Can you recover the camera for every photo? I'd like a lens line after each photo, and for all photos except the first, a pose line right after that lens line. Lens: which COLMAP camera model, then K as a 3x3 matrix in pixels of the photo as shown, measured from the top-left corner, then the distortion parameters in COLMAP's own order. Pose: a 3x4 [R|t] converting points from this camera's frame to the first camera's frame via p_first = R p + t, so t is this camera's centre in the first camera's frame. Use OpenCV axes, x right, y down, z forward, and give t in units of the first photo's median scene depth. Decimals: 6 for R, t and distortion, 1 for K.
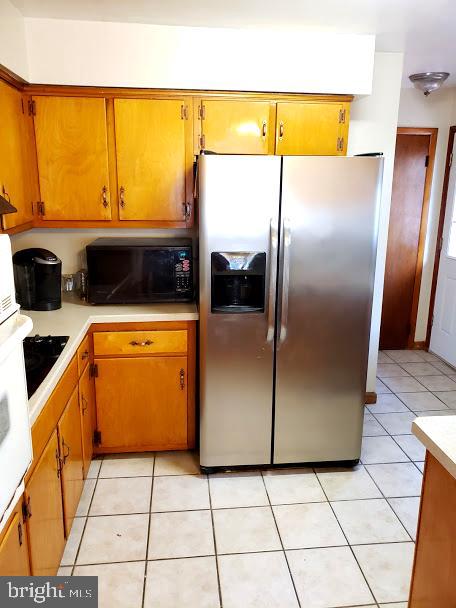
lens RADIAL K [[476.5, 0, 226.2], [0, 476.5, 304.2], [0, 0, 1]] dist [0.017903, 0.000228]
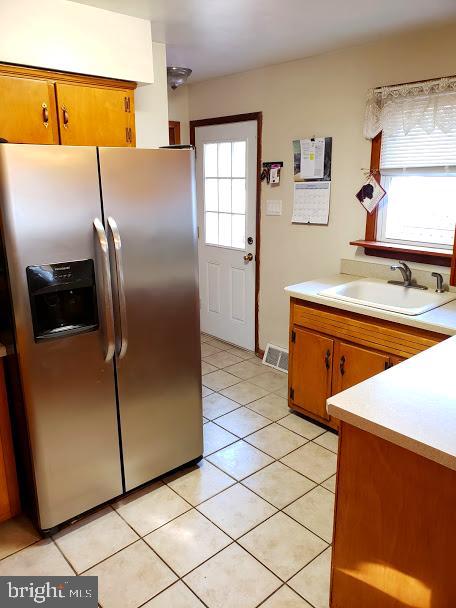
lens RADIAL K [[476.5, 0, 229.6], [0, 476.5, 304.4], [0, 0, 1]] dist [0.017903, 0.000228]
pose [[0.810904, -0.172956, 0.559036, -0.184676], [0.163912, 0.984215, 0.066739, -0.040921], [-0.561754, 0.037513, 0.826453, 0.136103]]
